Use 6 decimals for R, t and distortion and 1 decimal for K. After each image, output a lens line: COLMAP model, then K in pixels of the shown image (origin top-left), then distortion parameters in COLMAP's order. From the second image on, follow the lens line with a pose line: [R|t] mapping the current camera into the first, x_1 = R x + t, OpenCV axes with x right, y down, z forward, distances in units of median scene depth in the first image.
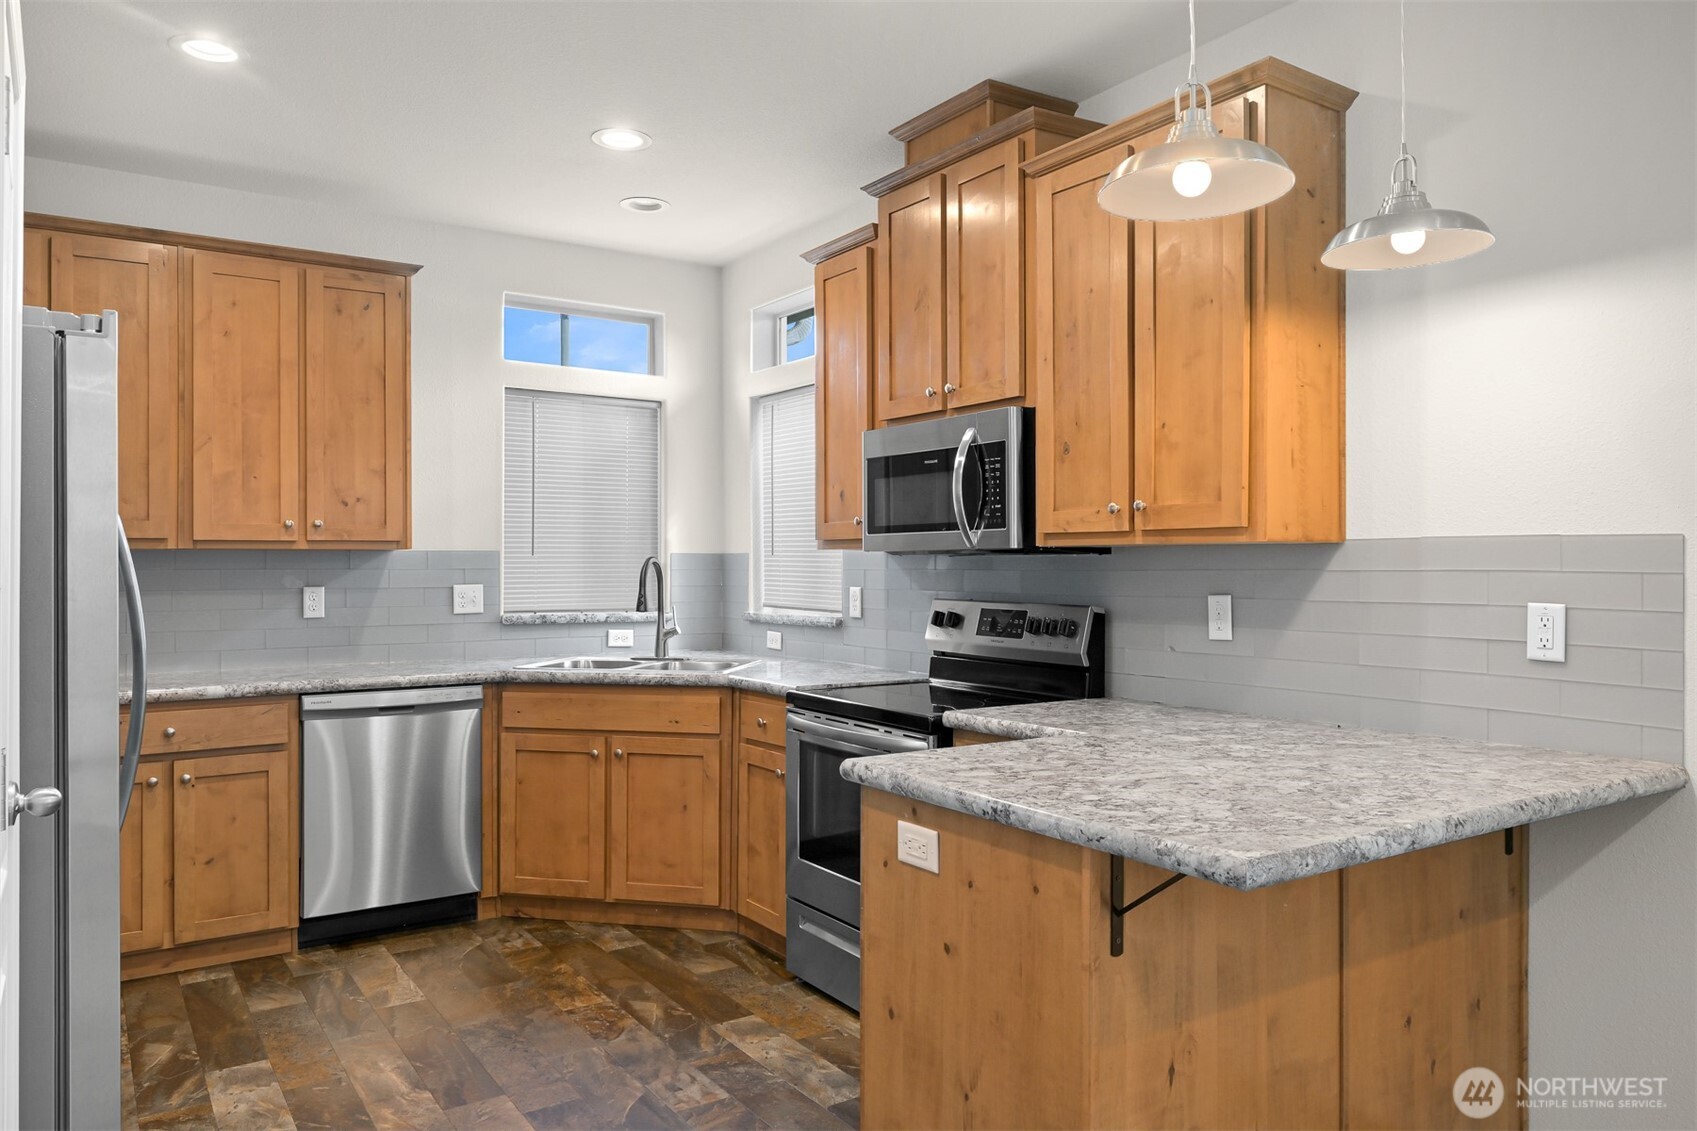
lens RADIAL K [[1174.5, 0, 862.1], [0, 1174.5, 554.2], [0, 0, 1]] dist [-0.004984, 0.001612]
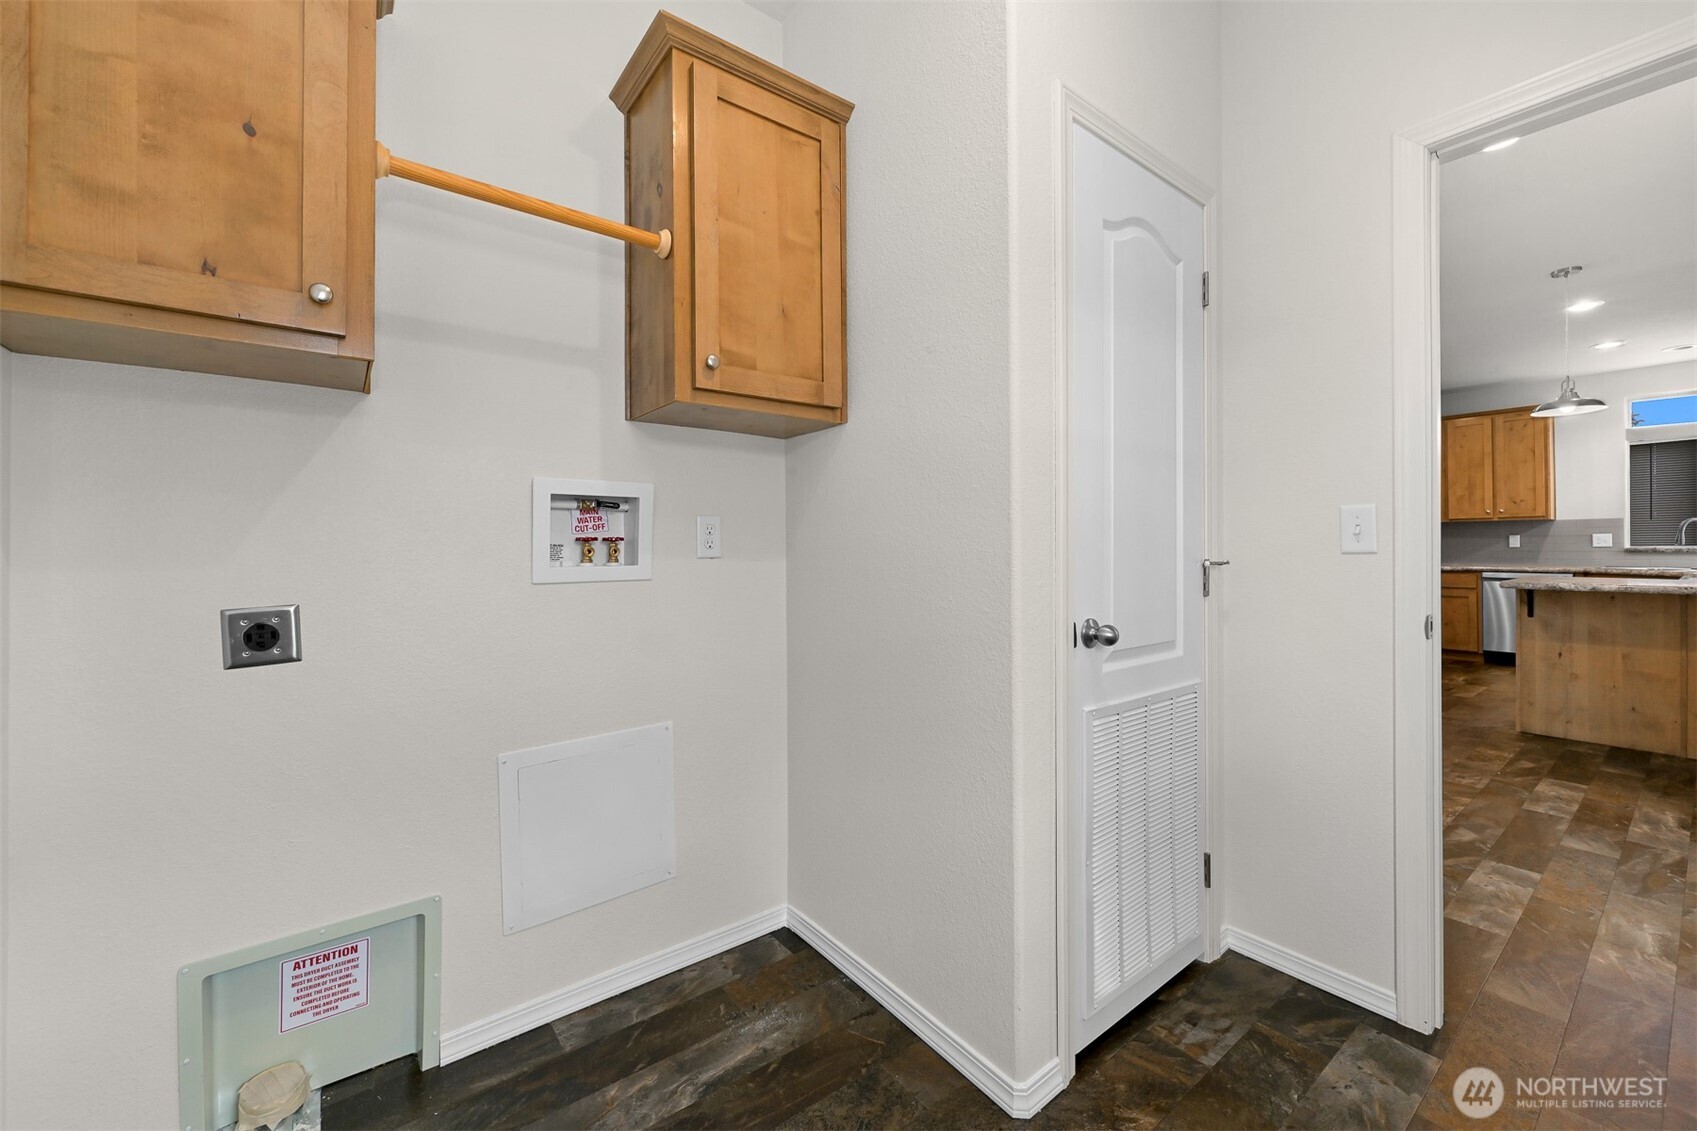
lens RADIAL K [[680.5, 0, 835.2], [0, 680.5, 541.1], [0, 0, 1]] dist [-0.004035, 0.000246]
pose [[0.054179, -0.004327, -0.998522, 1.118538], [0.010874, 0.999934, -0.003743, 0.035743], [0.998472, -0.010655, 0.054222, -0.678369]]
